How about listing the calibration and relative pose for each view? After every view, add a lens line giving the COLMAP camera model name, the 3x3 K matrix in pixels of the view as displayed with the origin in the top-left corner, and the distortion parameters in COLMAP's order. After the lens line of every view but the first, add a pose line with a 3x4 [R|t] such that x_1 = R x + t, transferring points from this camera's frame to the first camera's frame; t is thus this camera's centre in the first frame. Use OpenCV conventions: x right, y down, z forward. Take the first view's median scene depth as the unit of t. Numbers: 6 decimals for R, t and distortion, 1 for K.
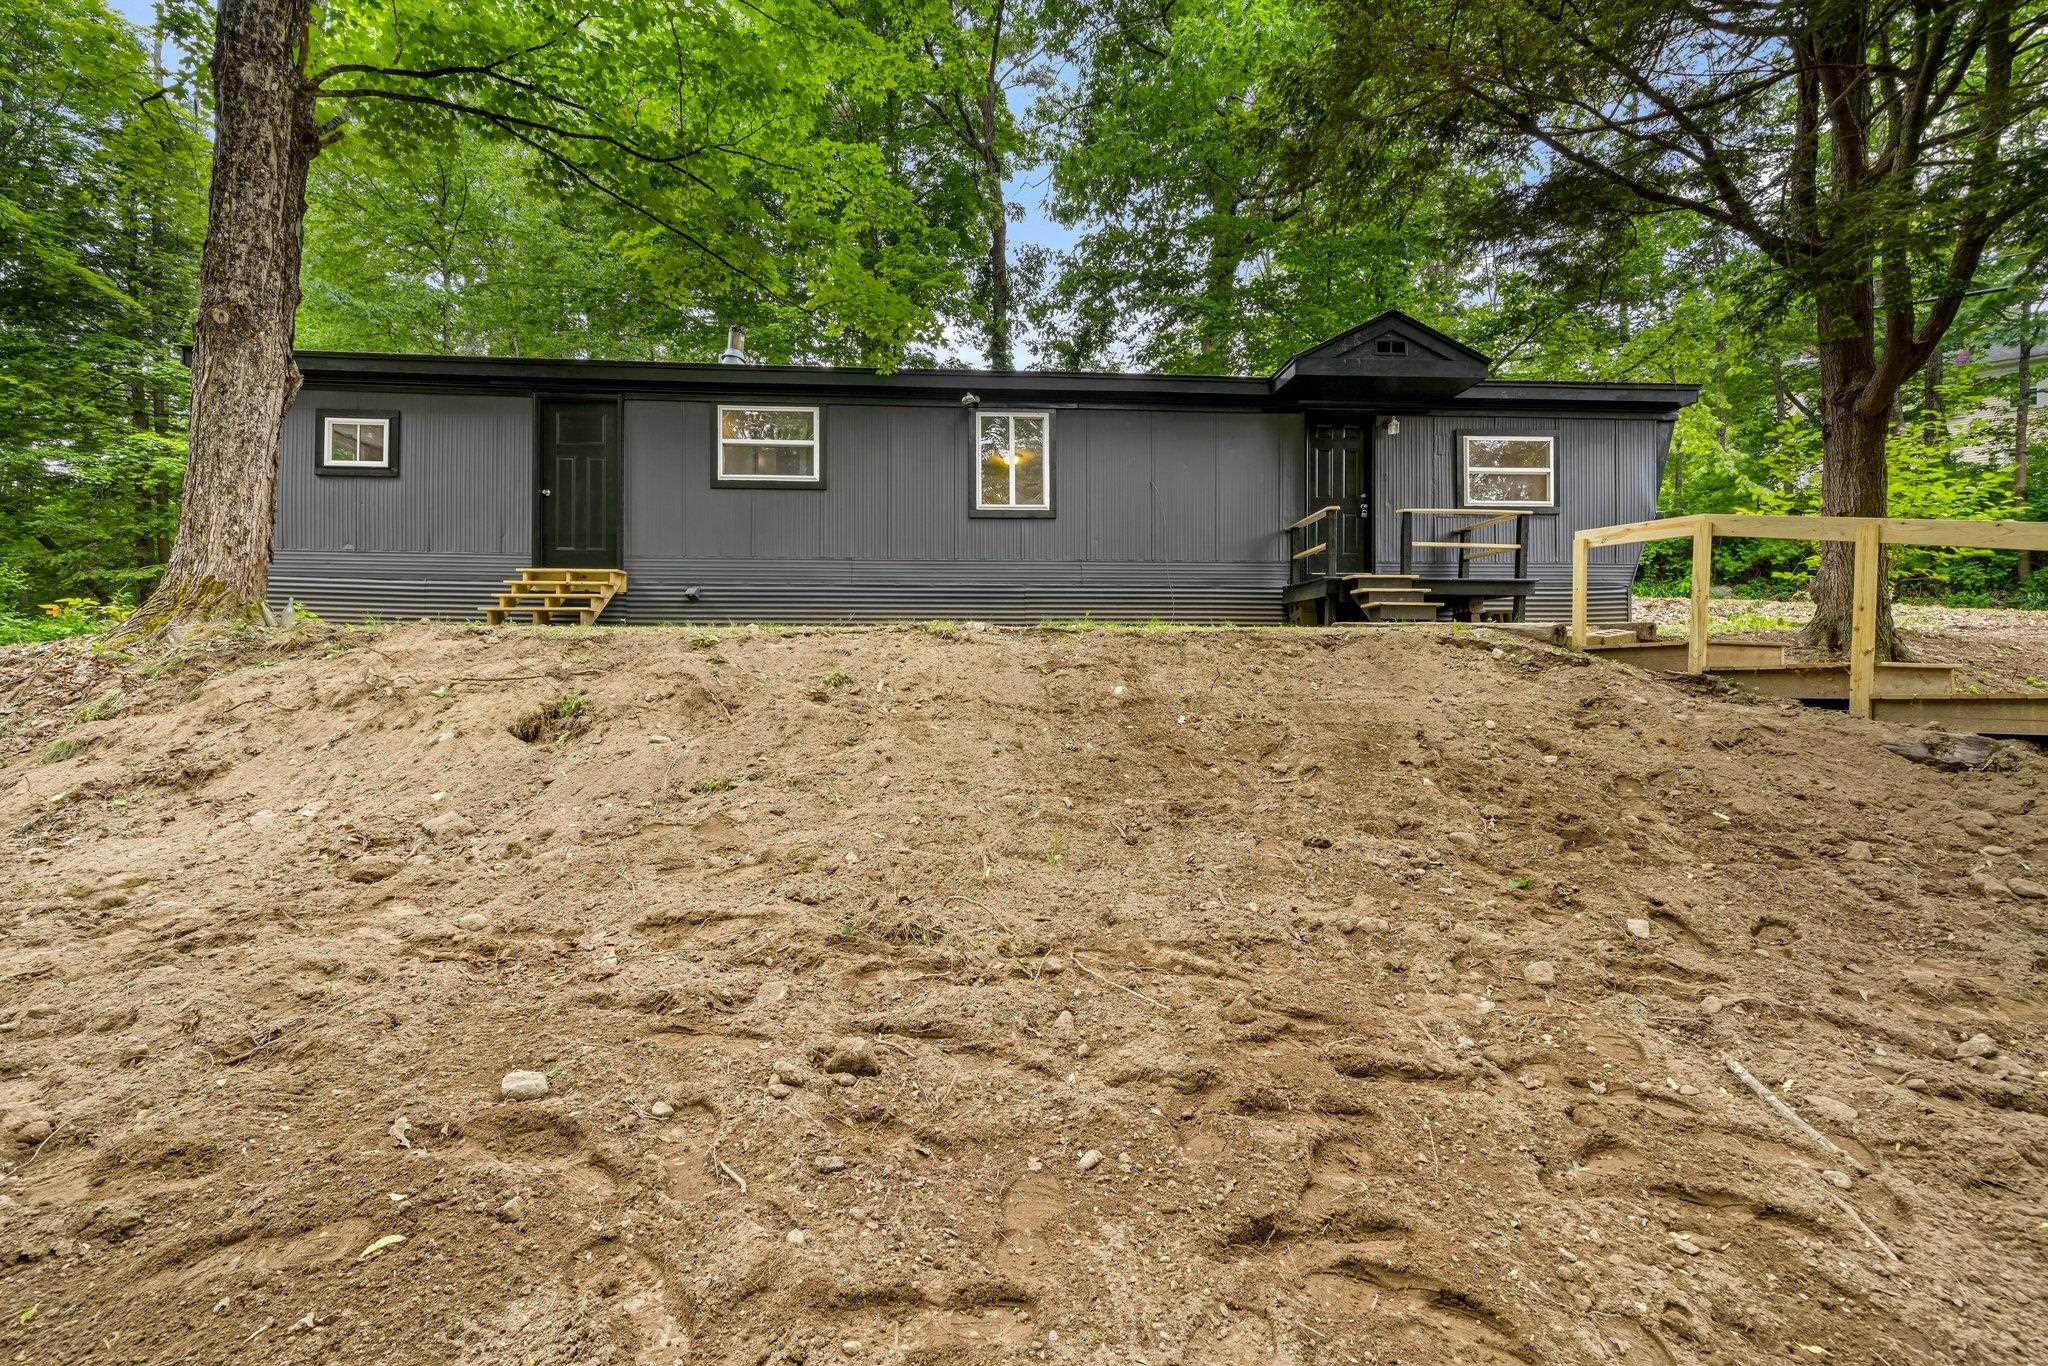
lens RADIAL K [[855.8, 0, 1034.0], [0, 855.8, 669.0], [0, 0, 1]] dist [0.001823, 0.000015]
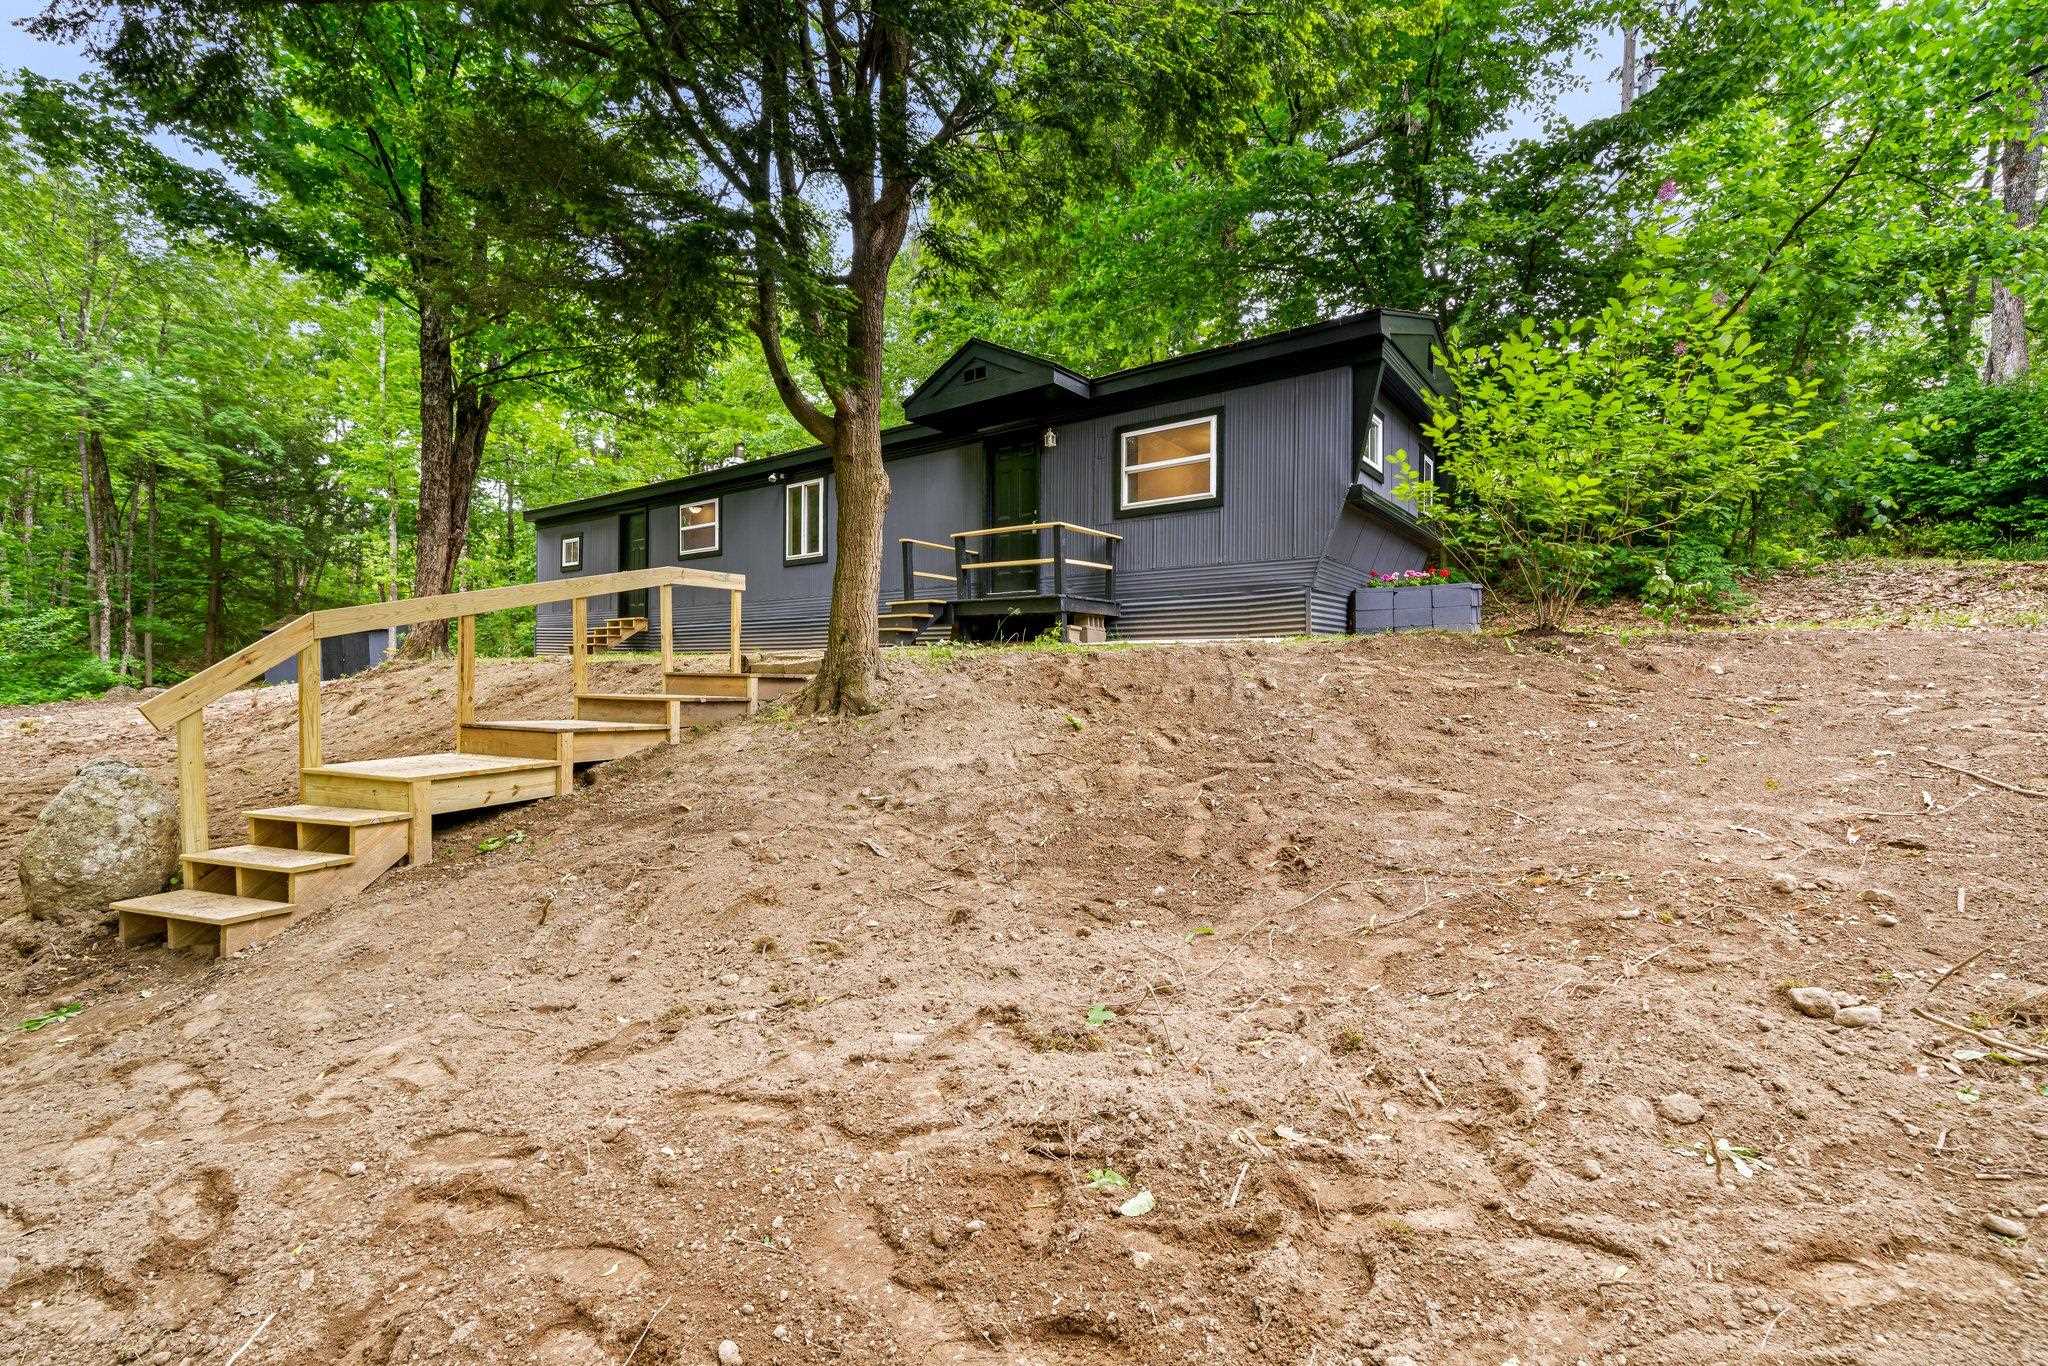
lens RADIAL K [[888.5, 0, 988.1], [0, 888.5, 693.9], [0, 0, 1]] dist [0.005160, -0.000929]
pose [[0.736064, 0.018107, -0.676669, 1.136486], [-0.006107, 0.999779, 0.020110, -0.011338], [0.676884, -0.010670, 0.736012, 0.213775]]
